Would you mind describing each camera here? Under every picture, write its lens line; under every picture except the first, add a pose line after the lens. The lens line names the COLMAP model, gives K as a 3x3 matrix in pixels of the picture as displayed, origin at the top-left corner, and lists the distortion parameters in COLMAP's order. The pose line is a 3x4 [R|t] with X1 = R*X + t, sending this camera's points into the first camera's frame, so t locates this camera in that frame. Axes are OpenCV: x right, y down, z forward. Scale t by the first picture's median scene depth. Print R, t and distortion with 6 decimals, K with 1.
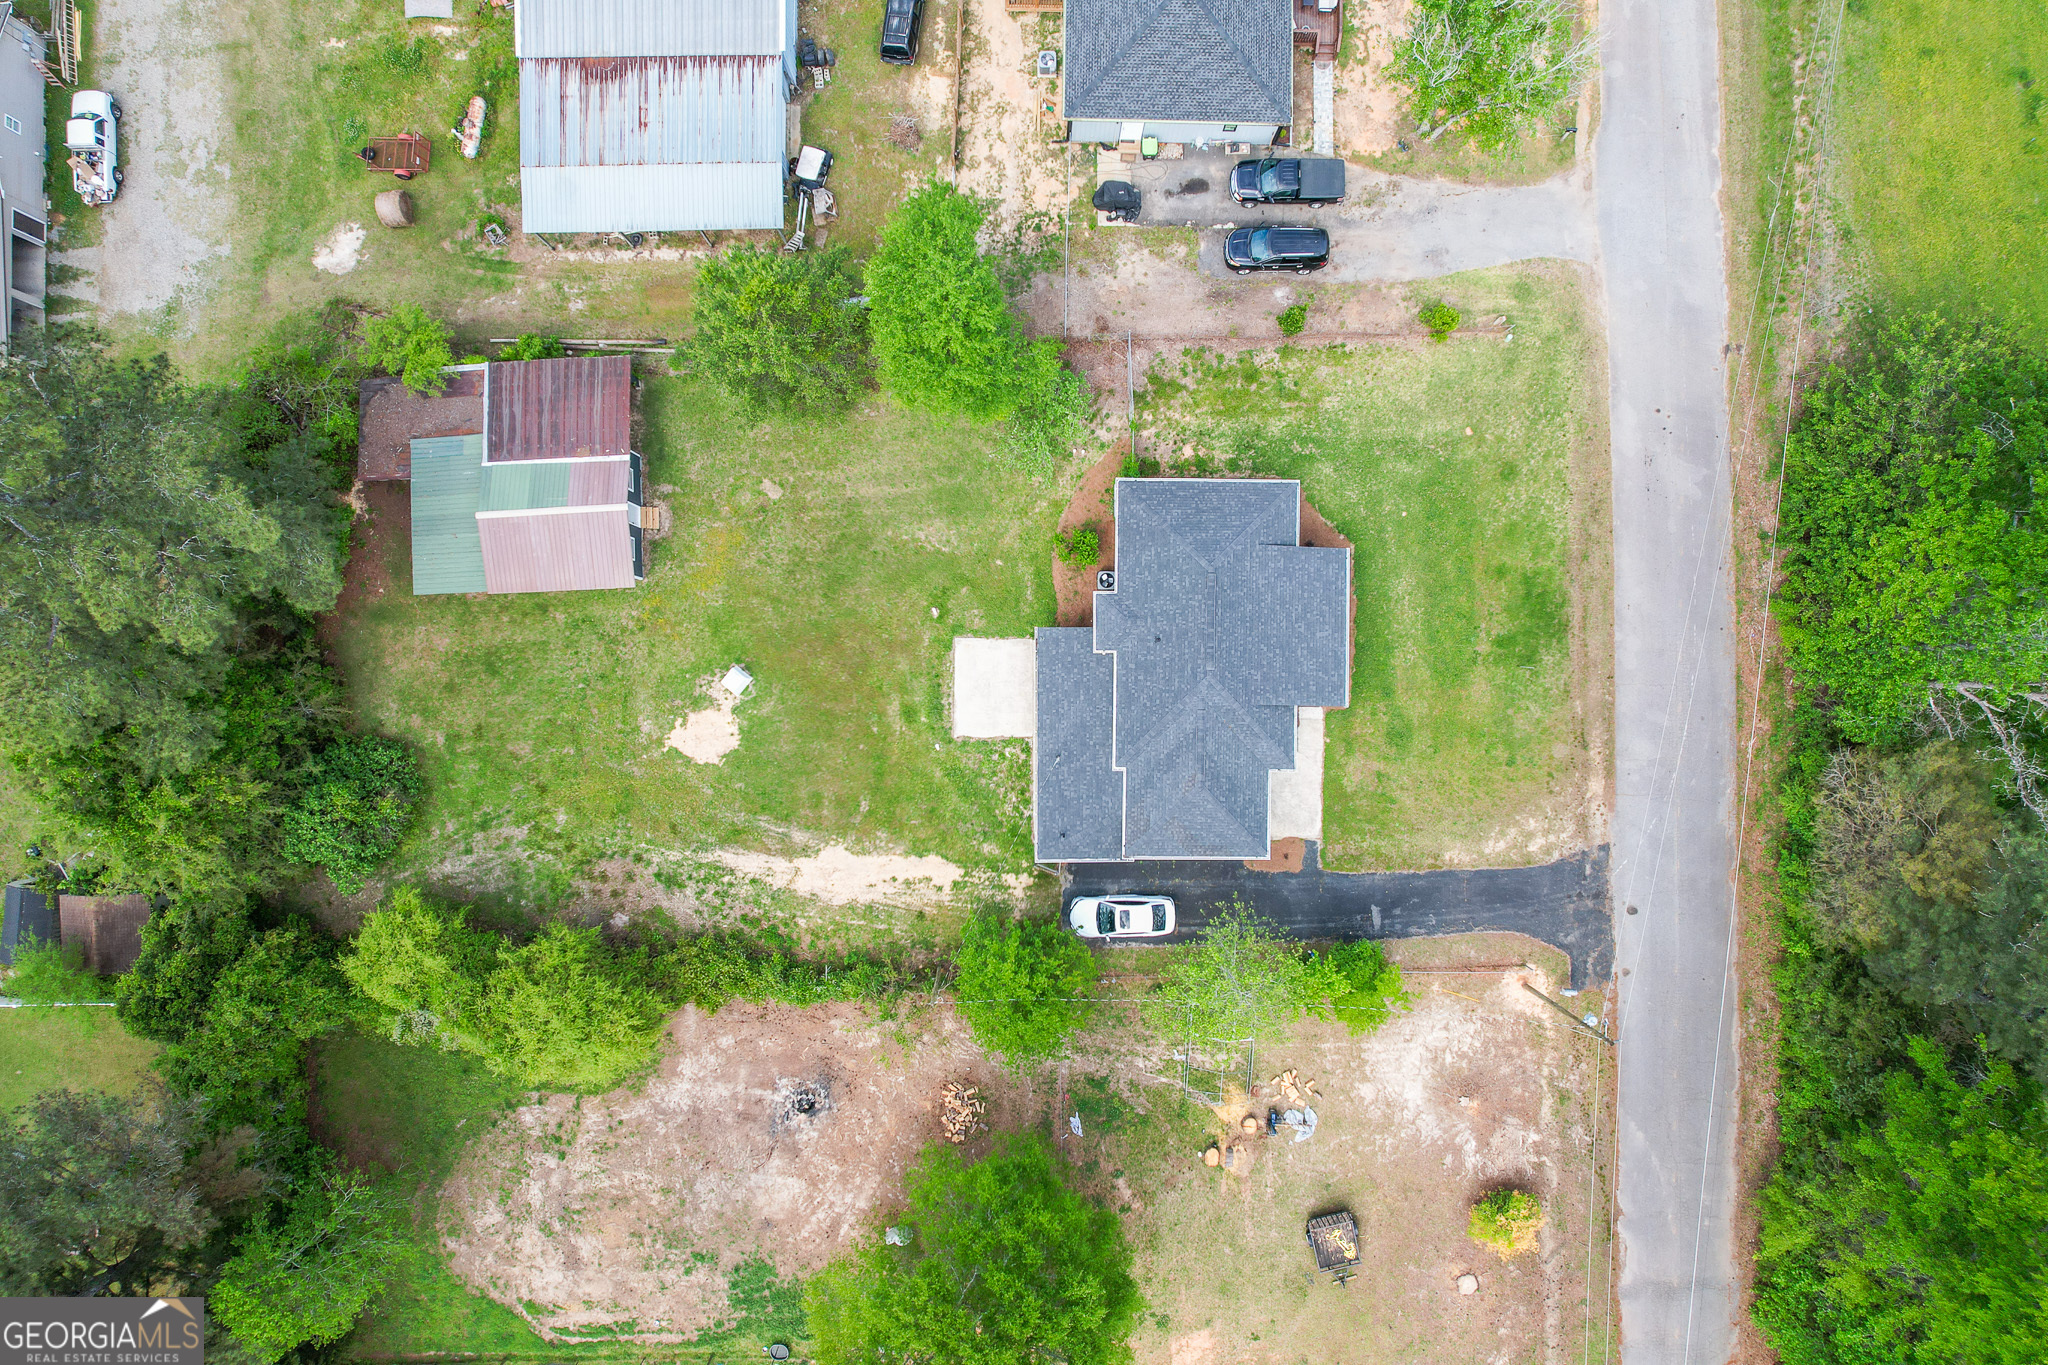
lens RADIAL K [[1306.6, 0, 1022.1], [0, 1306.6, 678.1], [0, 0, 1]] dist [-0.077348, 0.069208]
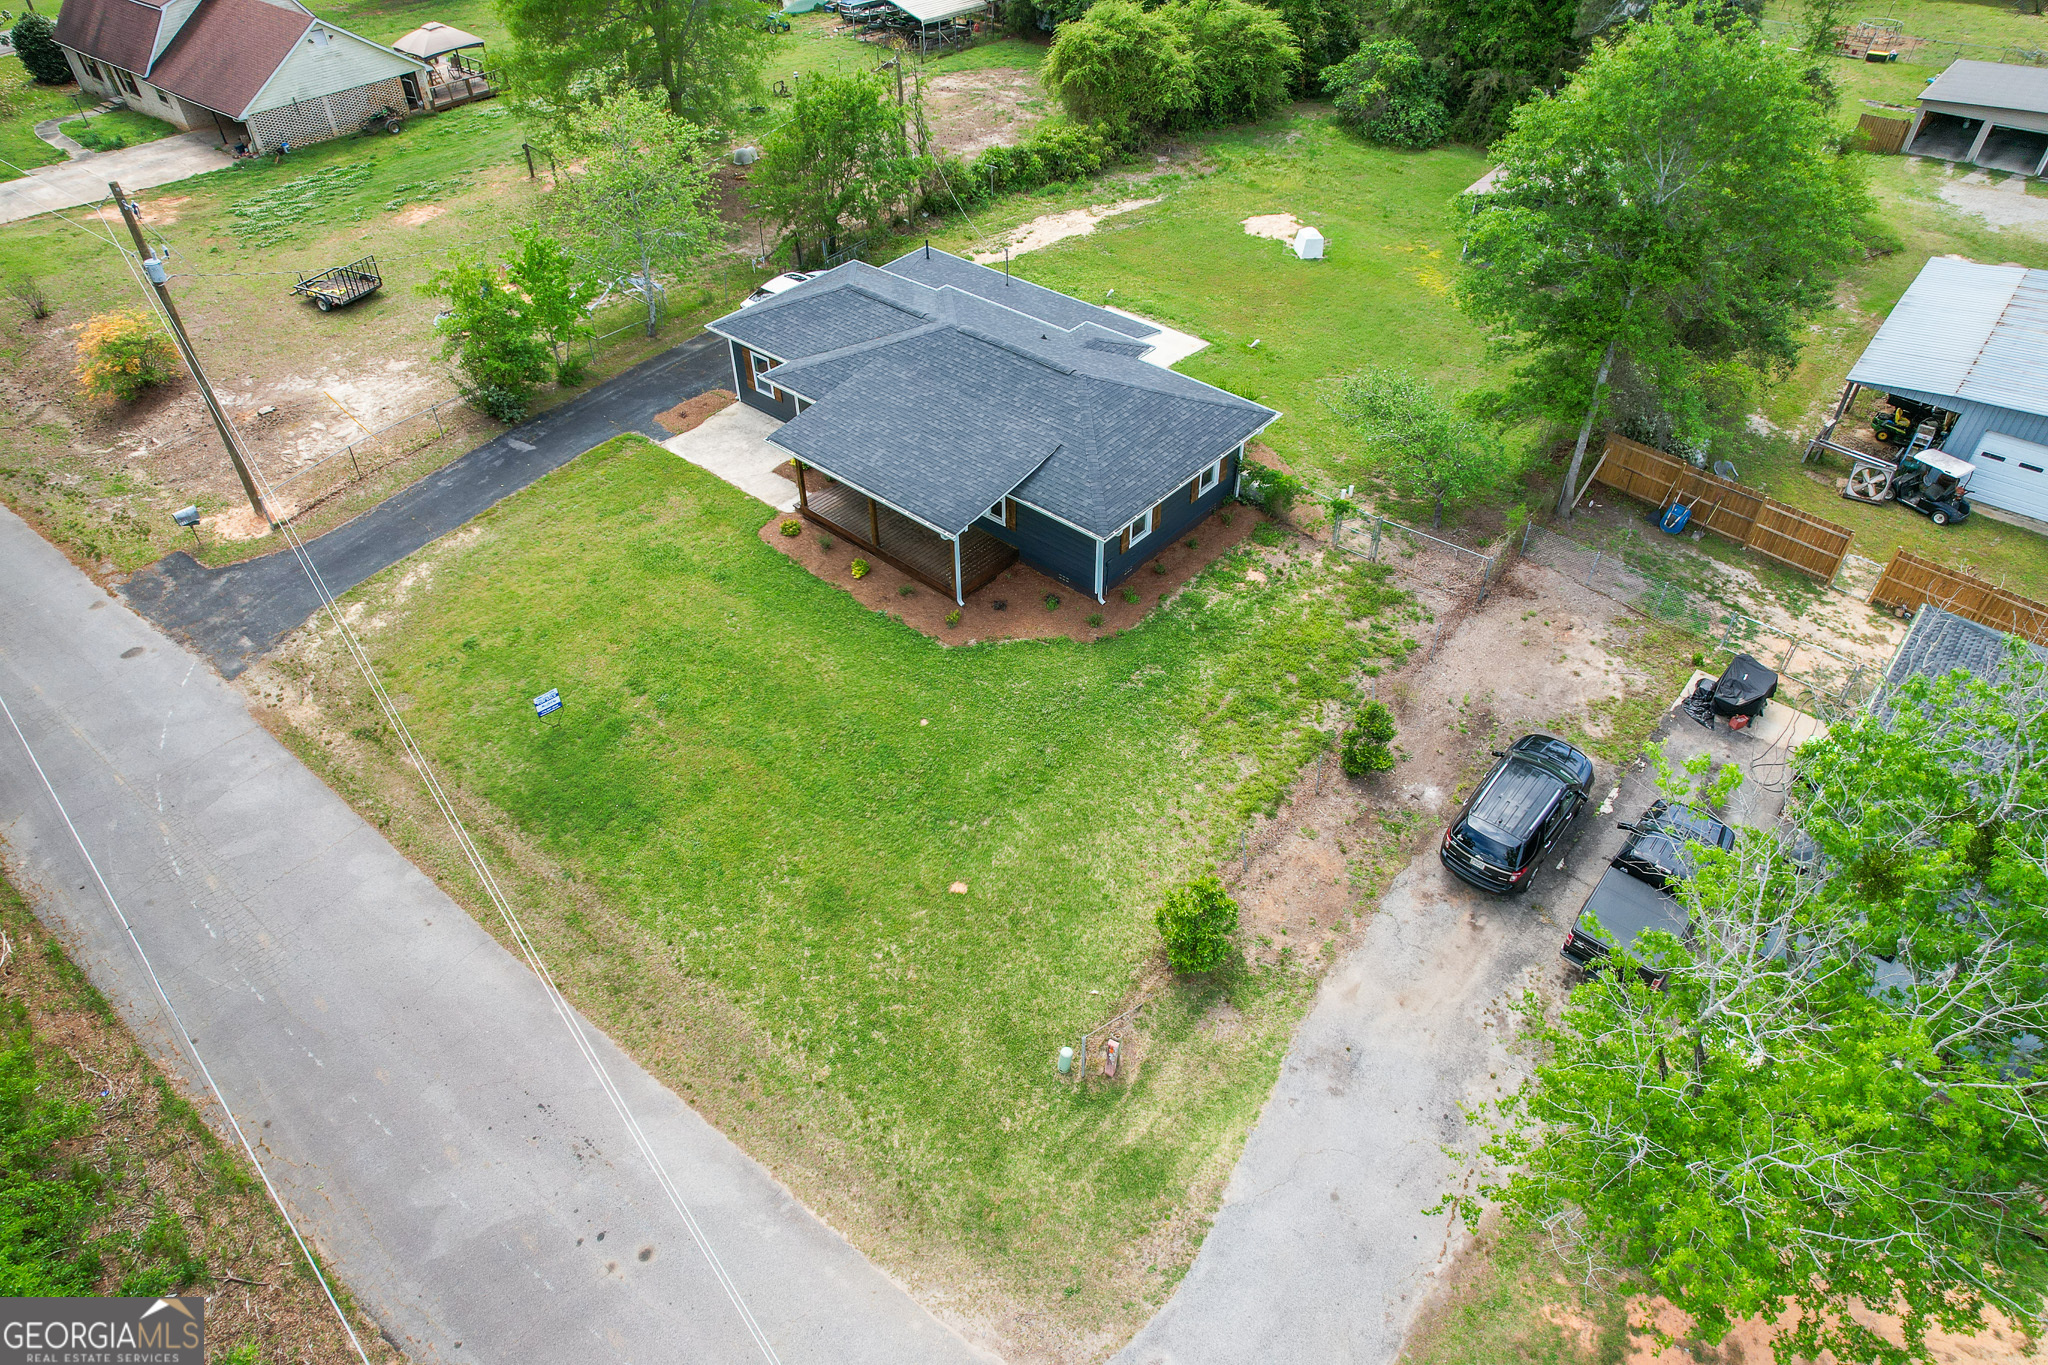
lens RADIAL K [[1306.6, 0, 1029.3], [0, 1306.6, 681.4], [0, 0, 1]] dist [-0.077348, 0.069208]
pose [[-0.639595, 0.511940, -0.573443, 0.551124], [-0.768643, -0.415865, 0.486050, -0.399048], [0.010353, 0.751647, 0.659484, 0.645042]]
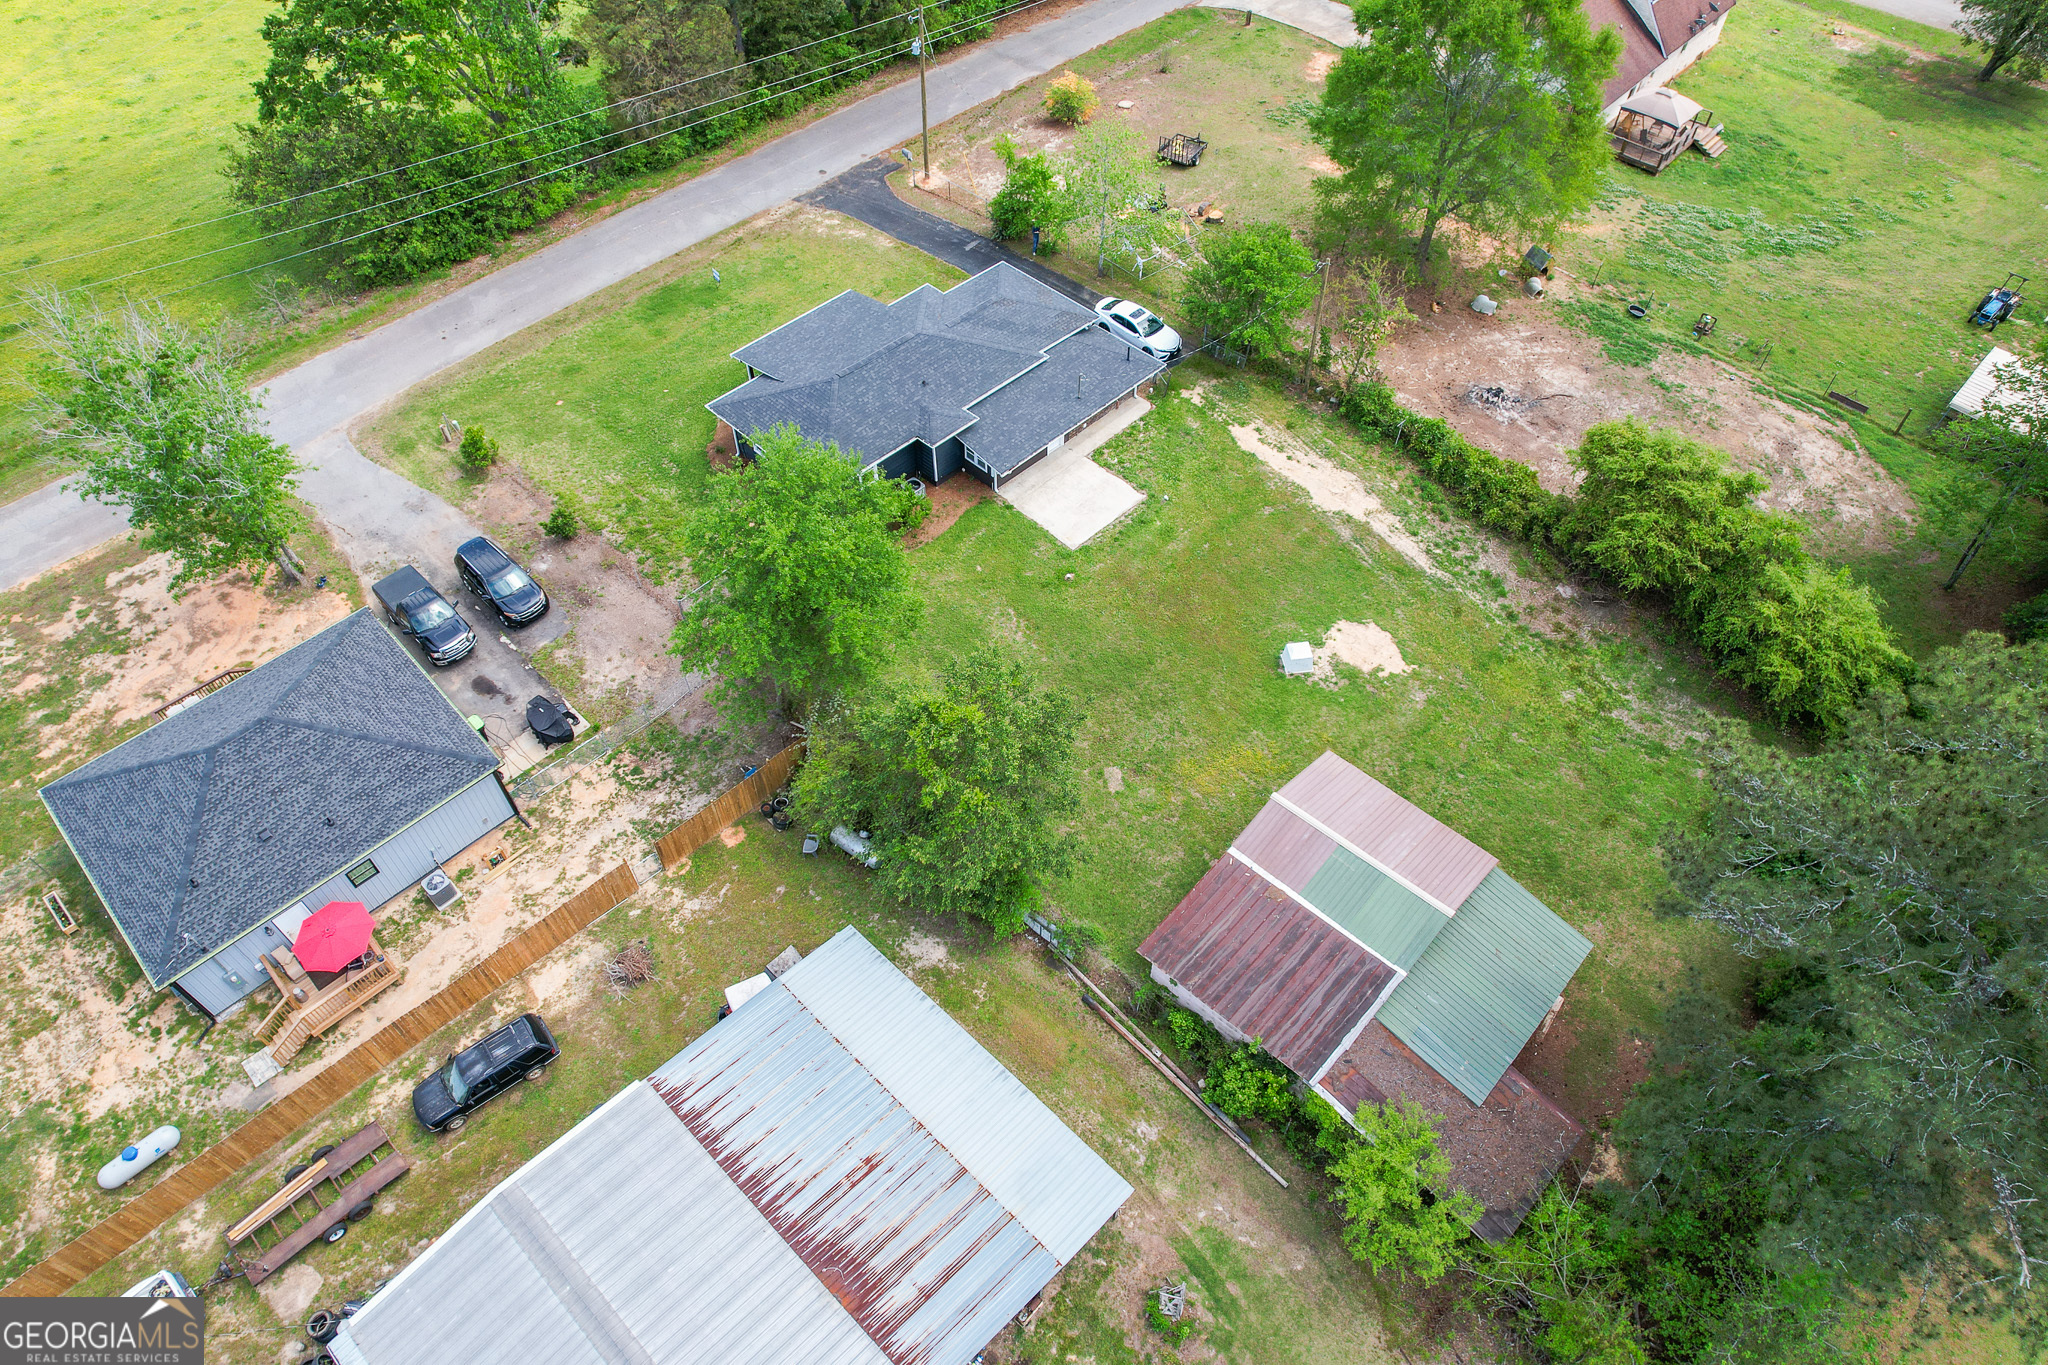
lens RADIAL K [[1306.6, 0, 1029.0], [0, 1306.6, 681.1], [0, 0, 1]] dist [-0.077348, 0.069208]
pose [[-0.713983, -0.537742, 0.448398, -0.481444], [0.700162, -0.547660, 0.458084, -0.512911], [-0.000761, 0.641016, 0.767527, 0.365265]]
